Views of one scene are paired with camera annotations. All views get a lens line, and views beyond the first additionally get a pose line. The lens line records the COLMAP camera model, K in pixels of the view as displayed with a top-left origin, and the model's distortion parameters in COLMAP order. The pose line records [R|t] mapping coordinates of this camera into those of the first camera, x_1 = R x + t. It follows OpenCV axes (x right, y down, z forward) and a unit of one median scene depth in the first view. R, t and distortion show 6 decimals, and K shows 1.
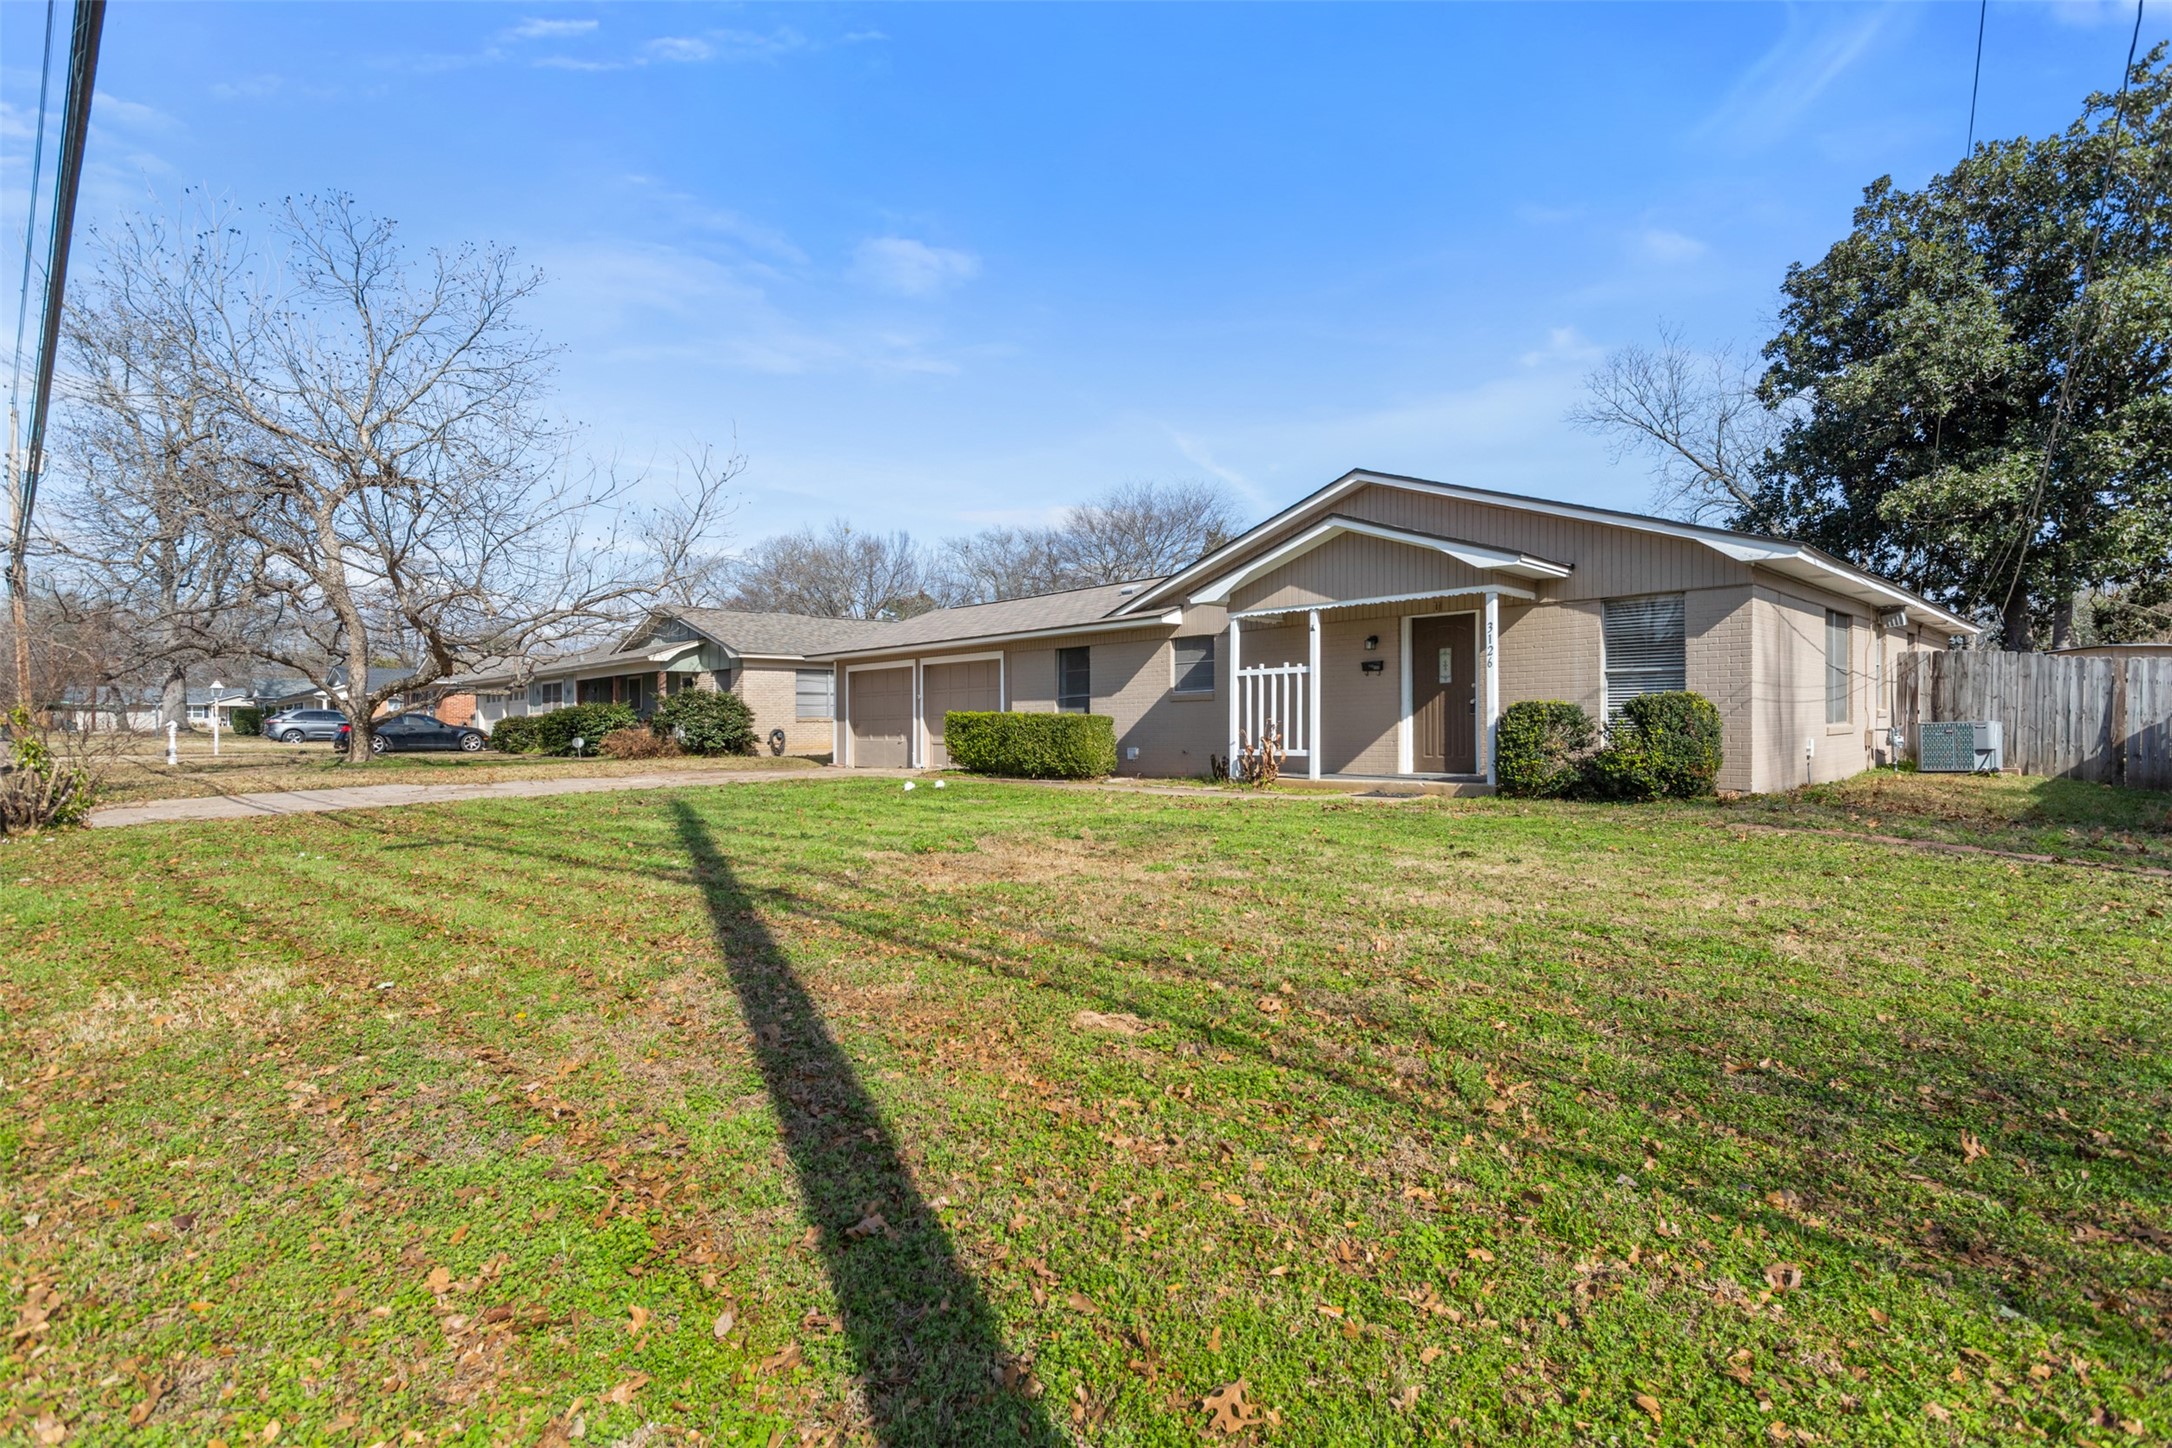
lens RADIAL K [[1048.4, 0, 1086.0], [0, 1048.4, 724.0], [0, 0, 1]] dist [0.005651, 0.000720]
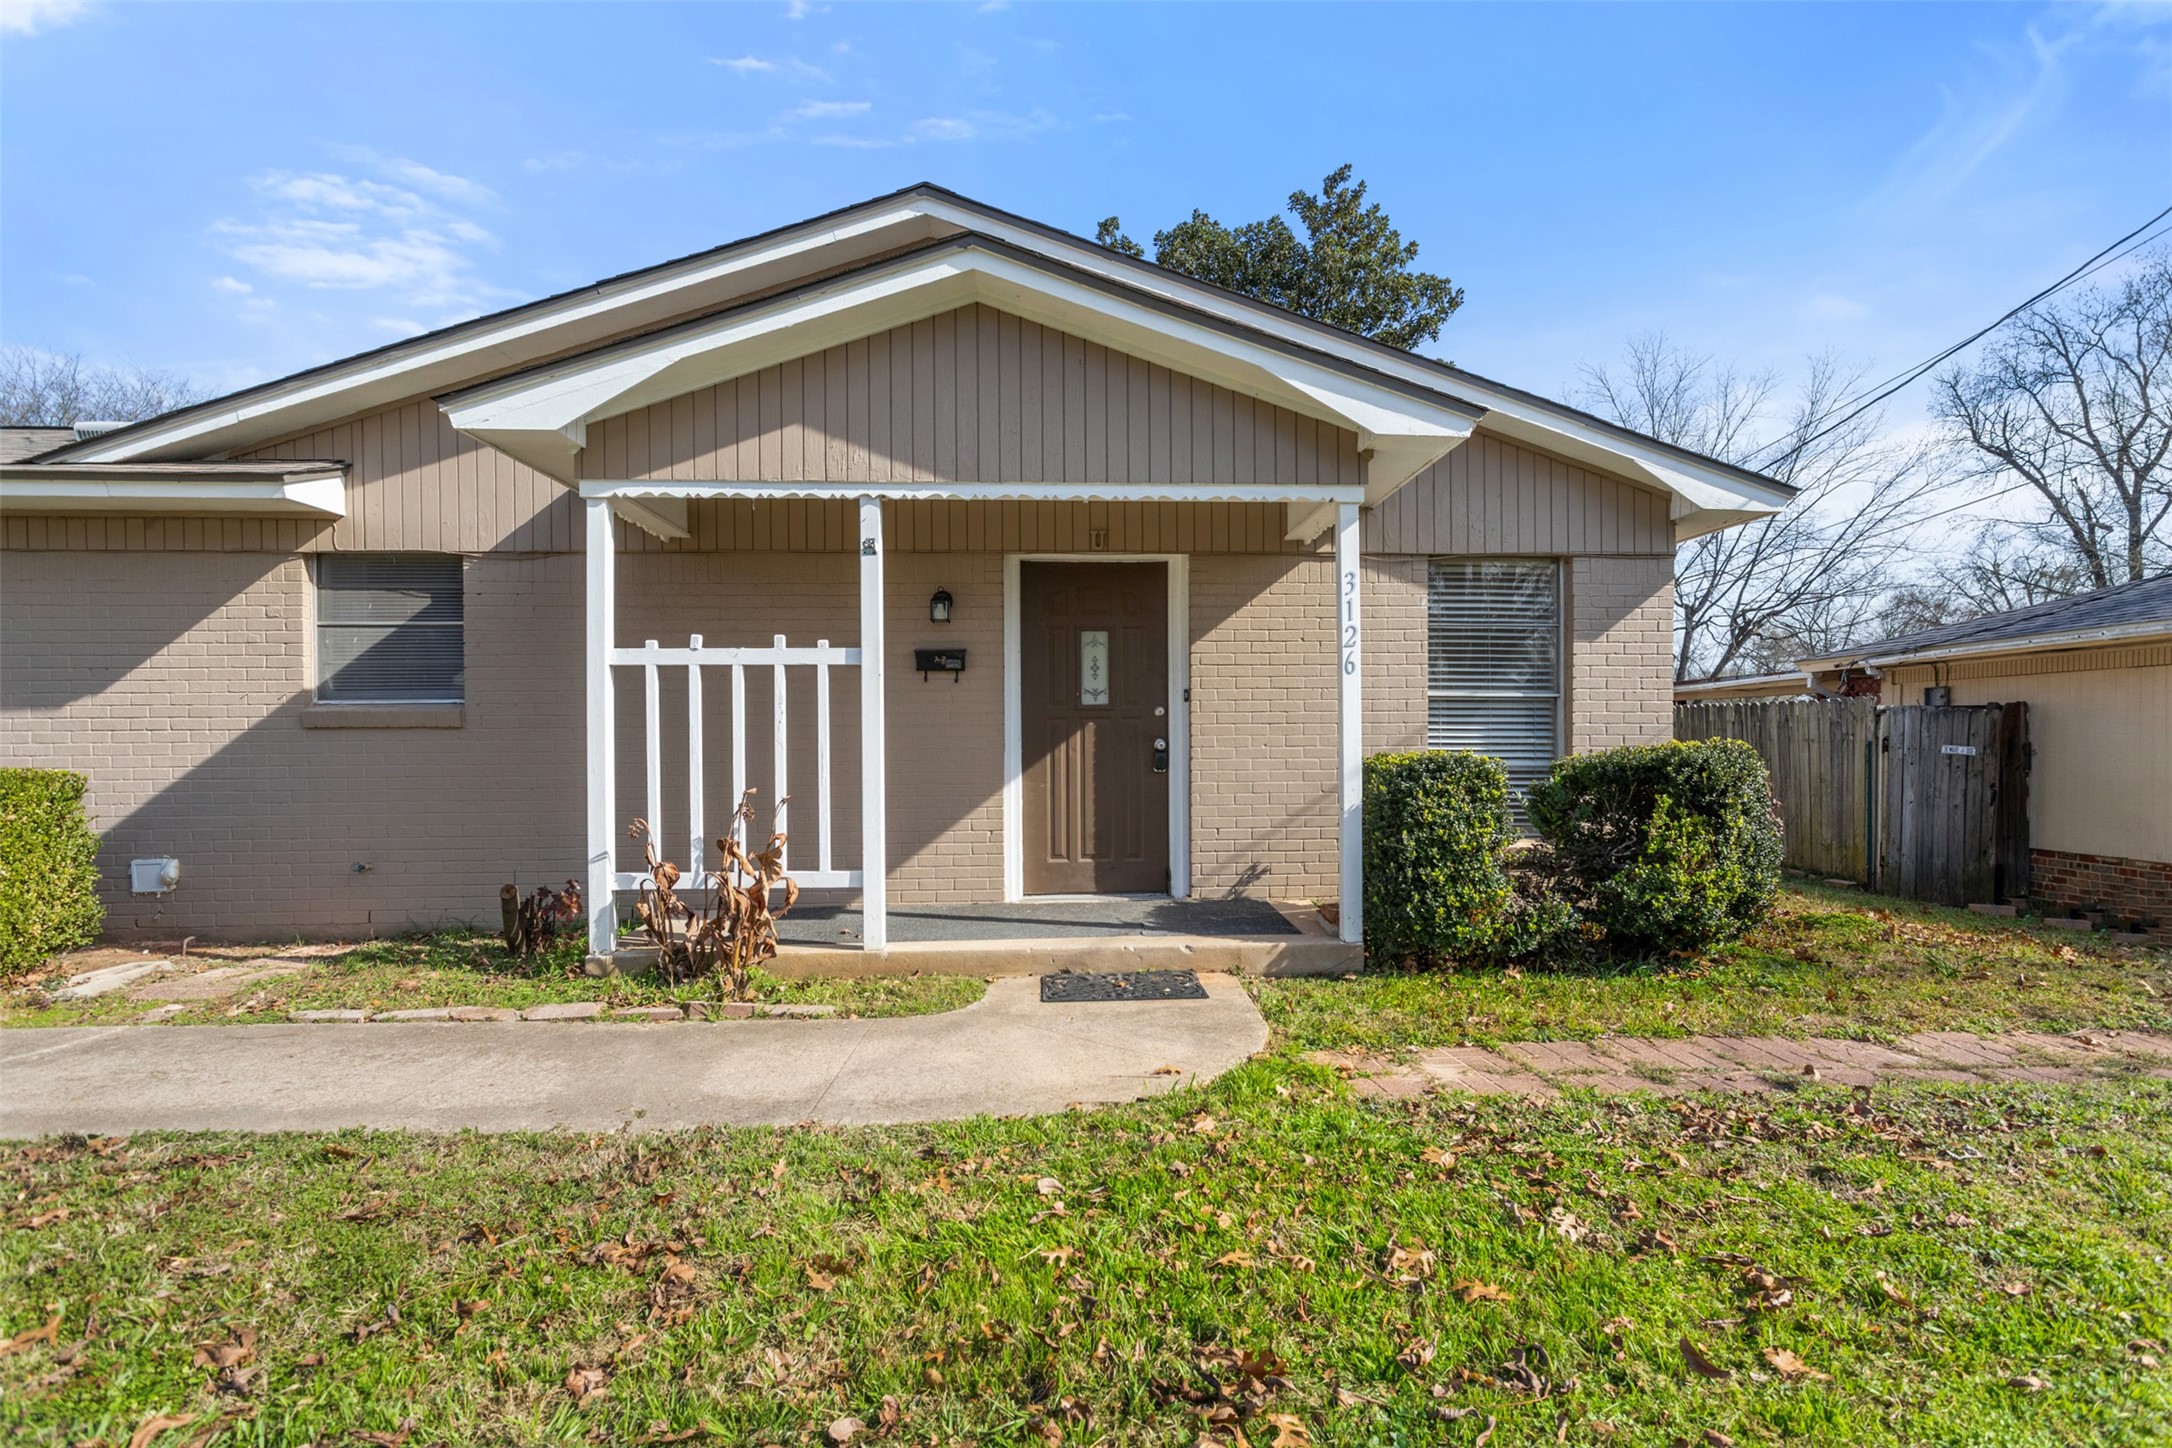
lens RADIAL K [[1026.4, 0, 1090.8], [0, 1026.4, 762.9], [0, 0, 1]] dist [-0.001190, 0.000004]
pose [[0.655105, -0.011721, 0.755447, -0.010224], [-0.004260, 0.999806, 0.019207, -0.020940], [-0.755526, -0.015801, 0.654928, 0.673690]]
